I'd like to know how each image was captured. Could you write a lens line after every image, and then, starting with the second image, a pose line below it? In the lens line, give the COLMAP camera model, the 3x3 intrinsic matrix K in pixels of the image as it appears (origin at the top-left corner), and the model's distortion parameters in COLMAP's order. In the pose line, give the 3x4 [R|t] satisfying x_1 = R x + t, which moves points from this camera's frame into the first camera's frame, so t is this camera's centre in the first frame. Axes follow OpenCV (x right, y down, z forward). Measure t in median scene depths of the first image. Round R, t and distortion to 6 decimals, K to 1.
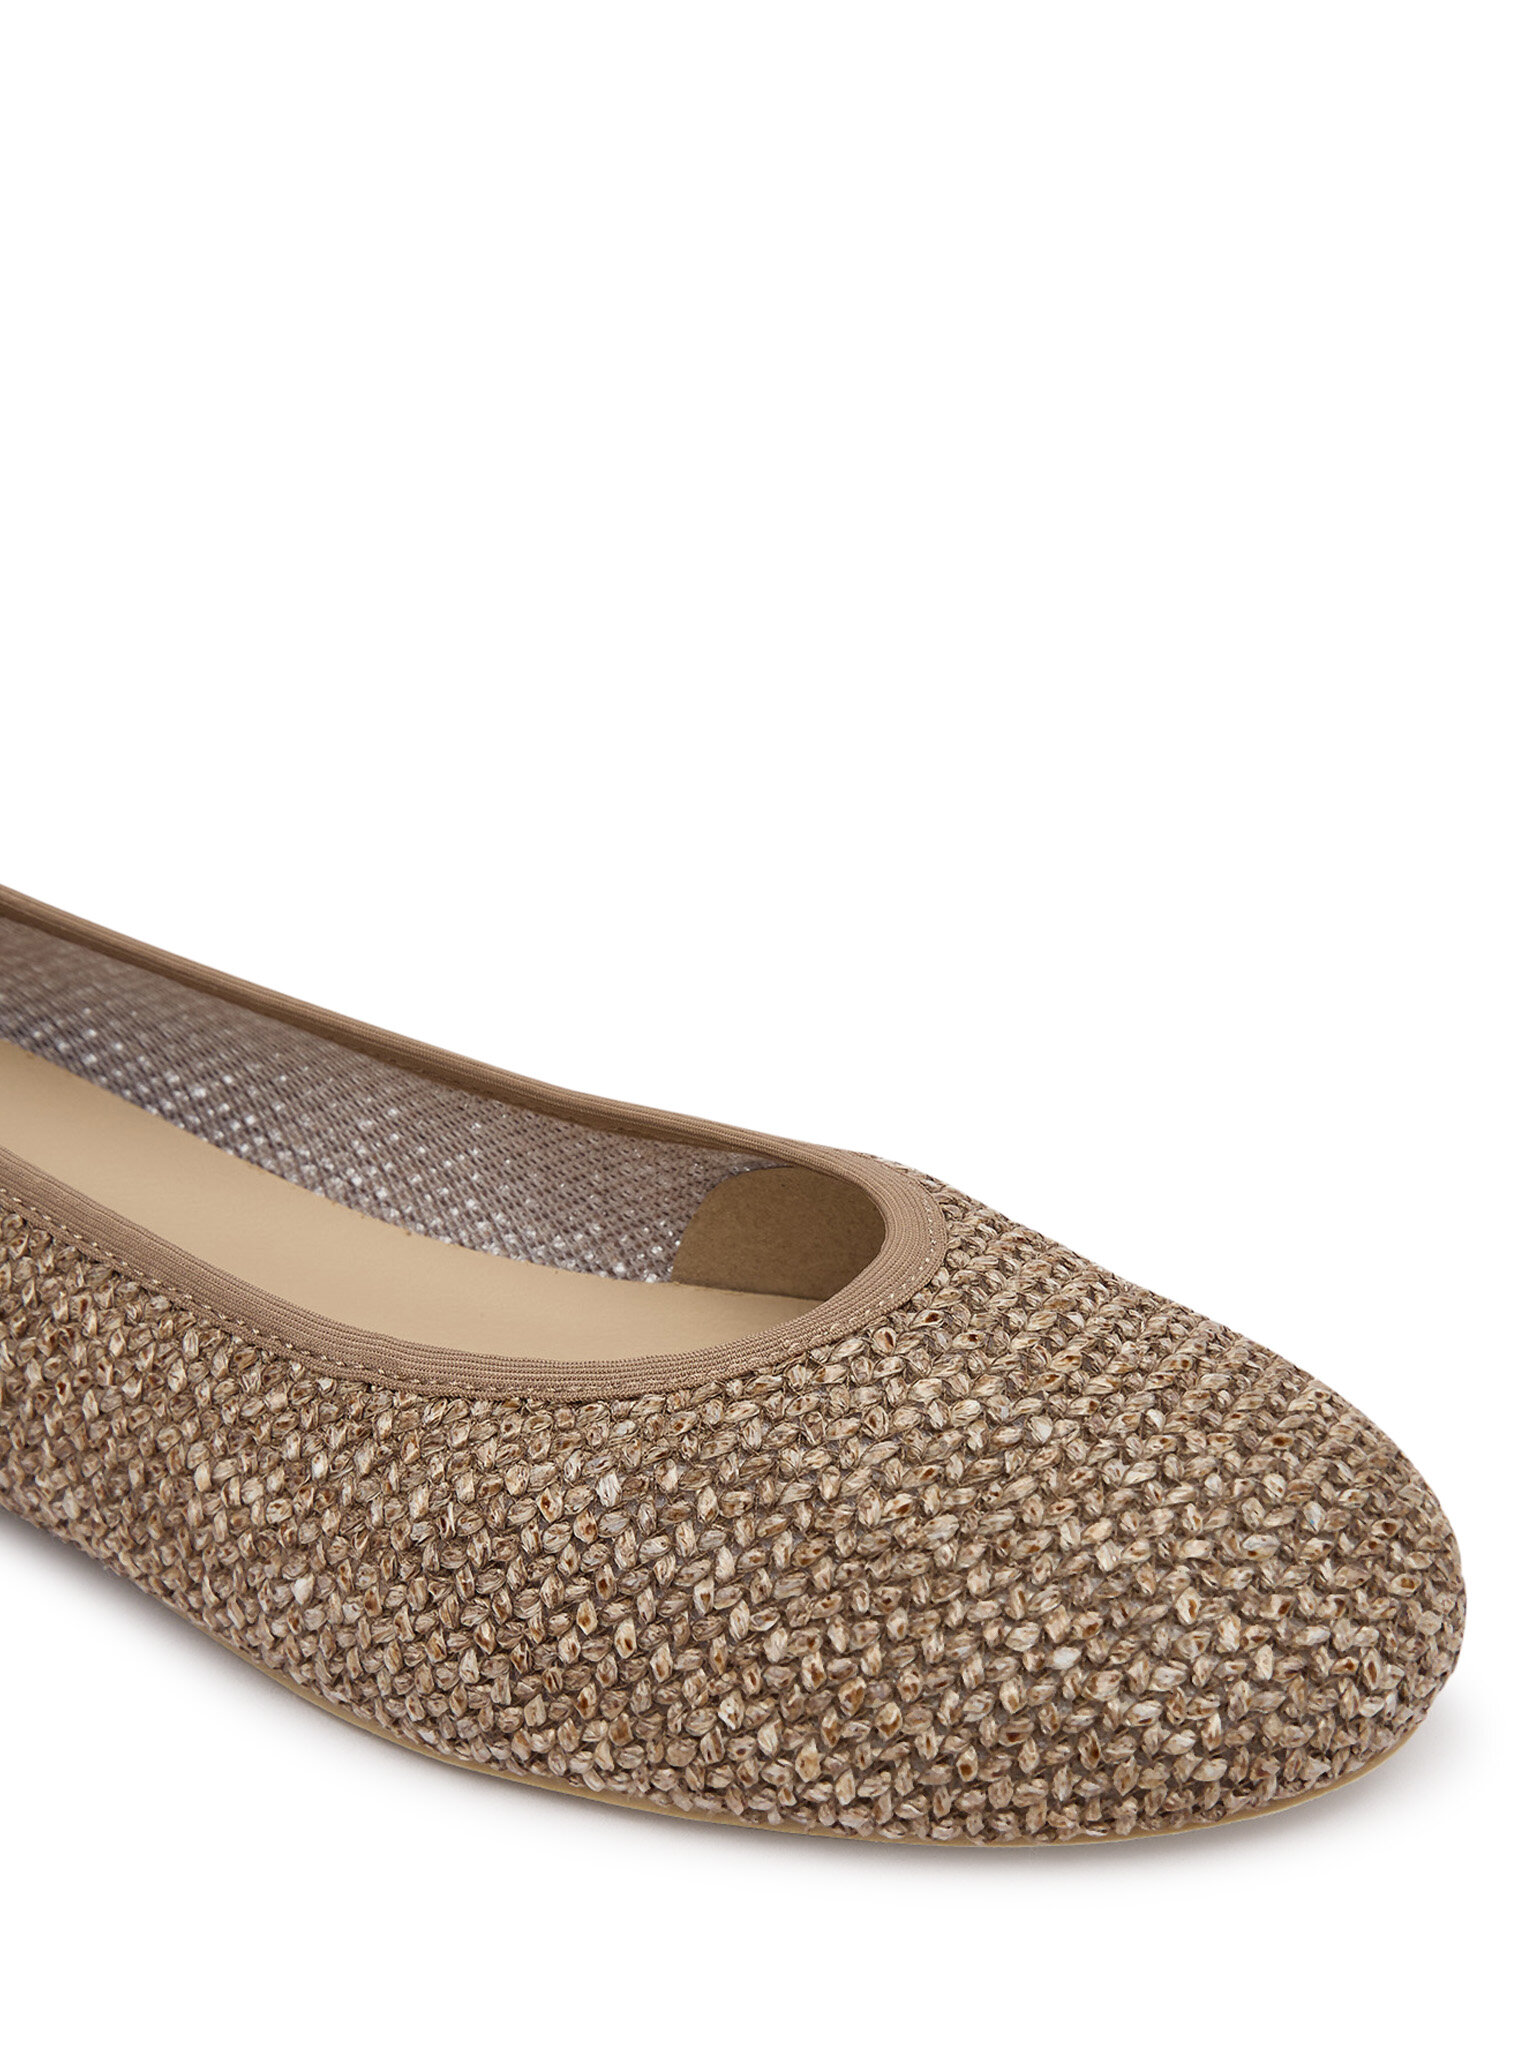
lens RADIAL K [[2021.7, 0, 751.1], [0, 2021.7, 1031.6], [0, 0, 1]] dist [0.023362, 0.000000]
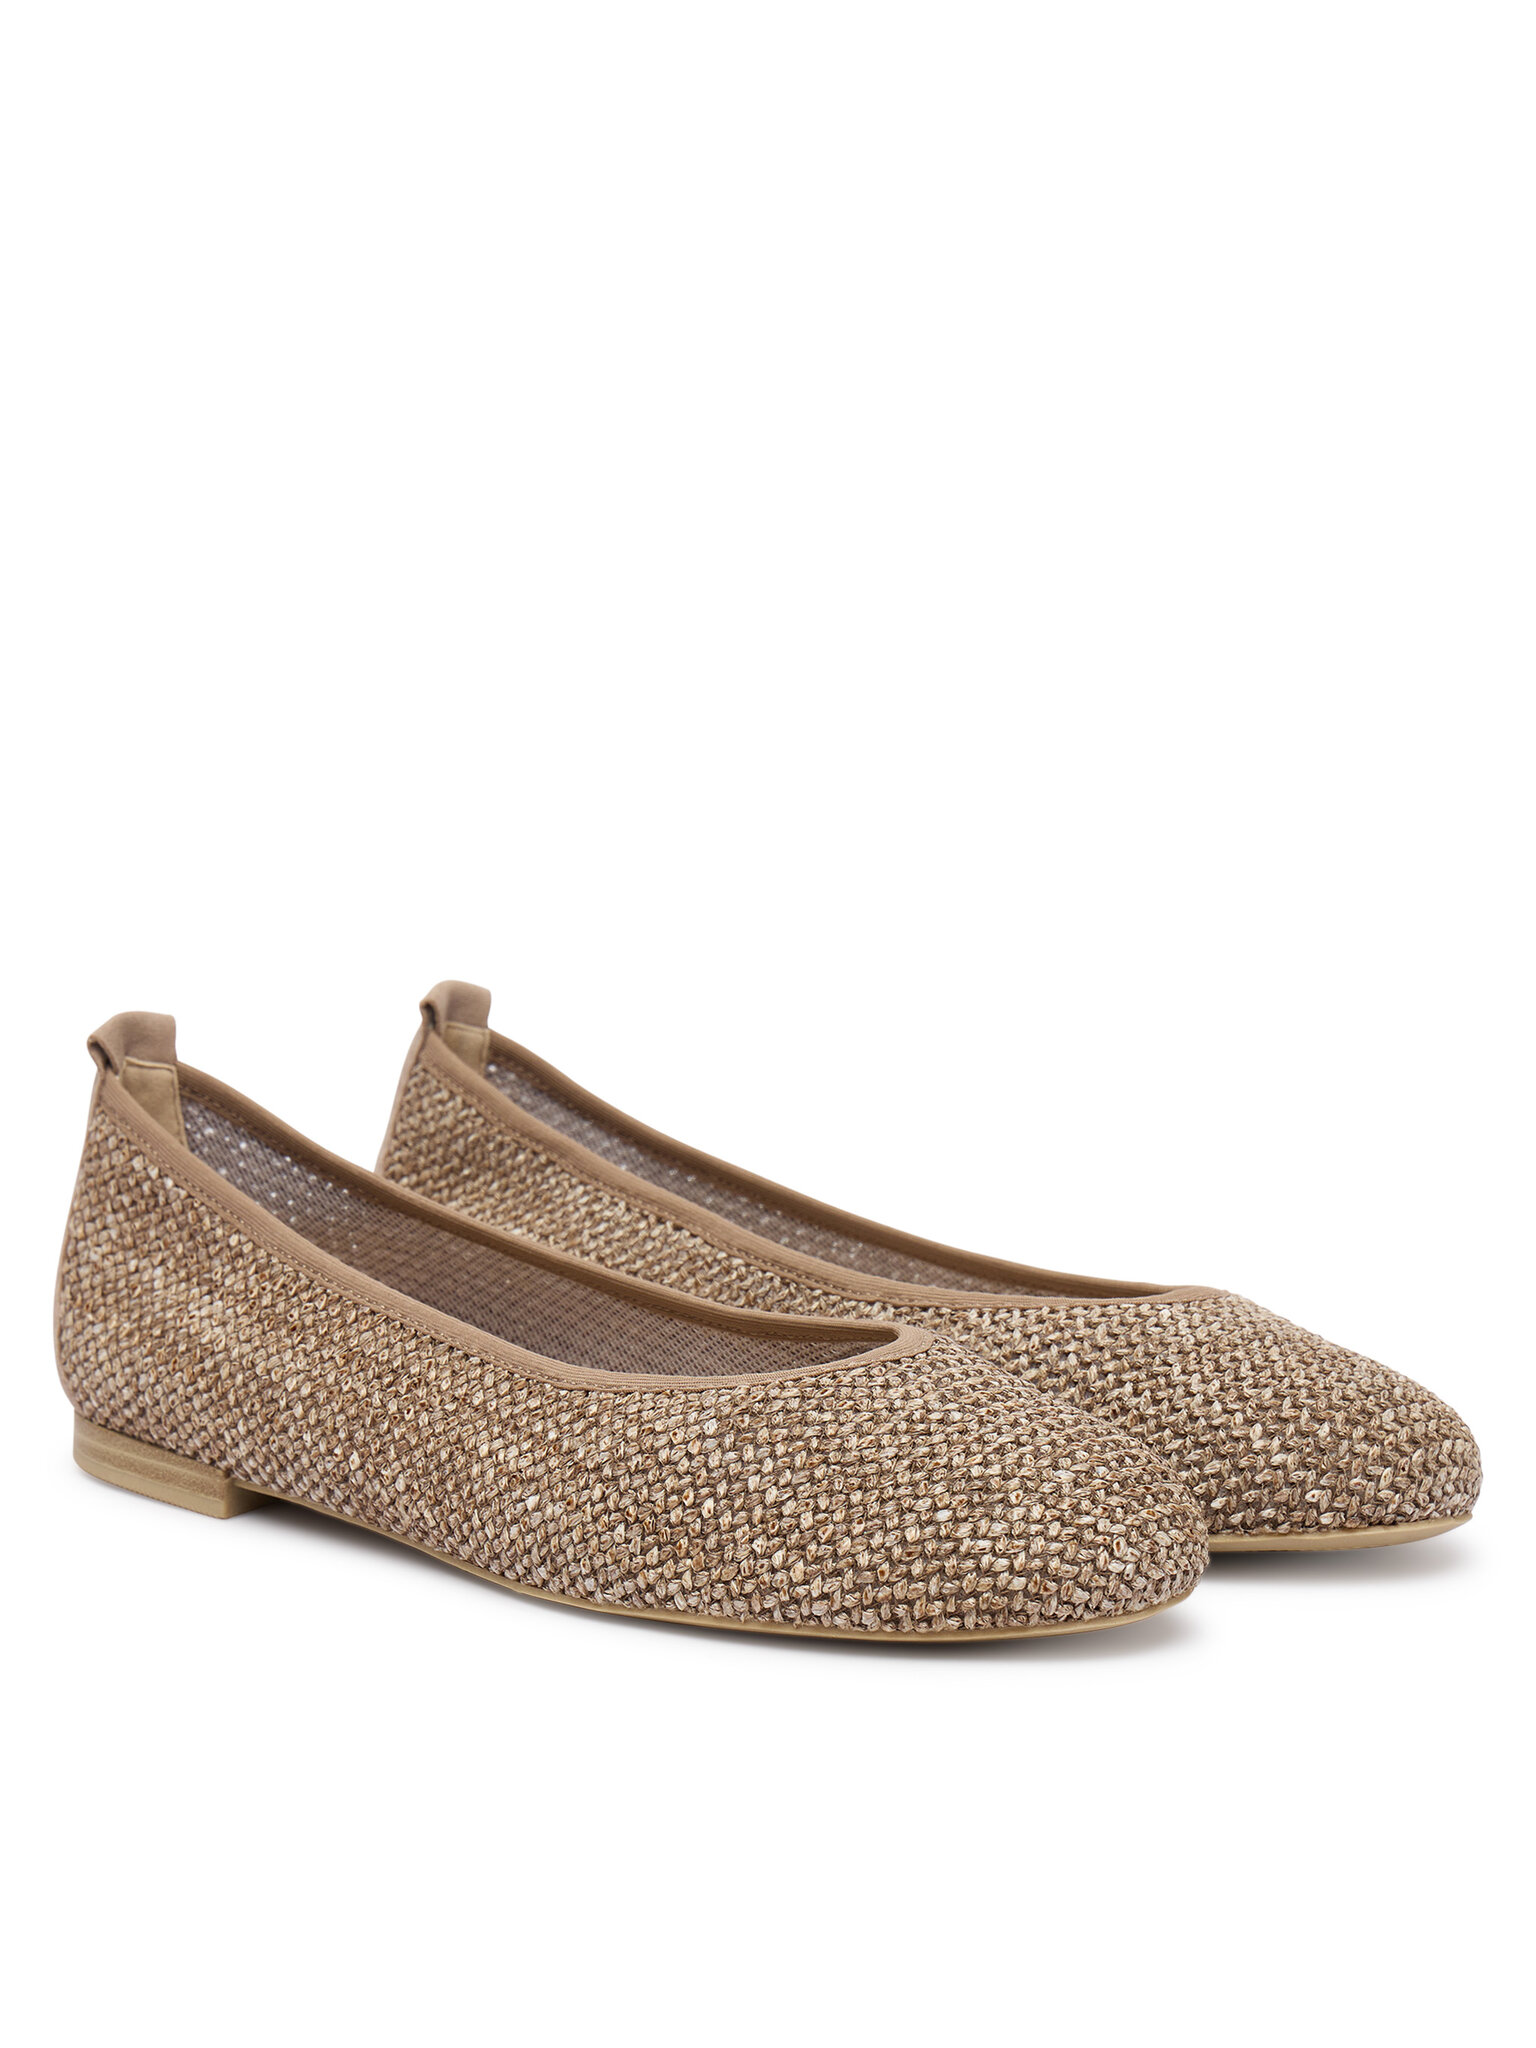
lens RADIAL K [[6038.4, 0, 768.9], [0, 6038.4, 1023.9], [0, 0, 1]] dist [-0.061032, 0.000000]
pose [[0.976310, 0.055431, -0.209154, 1.070247], [-0.139939, 0.899014, -0.414959, 2.102699], [0.165031, 0.434398, 0.885474, -3.844170]]
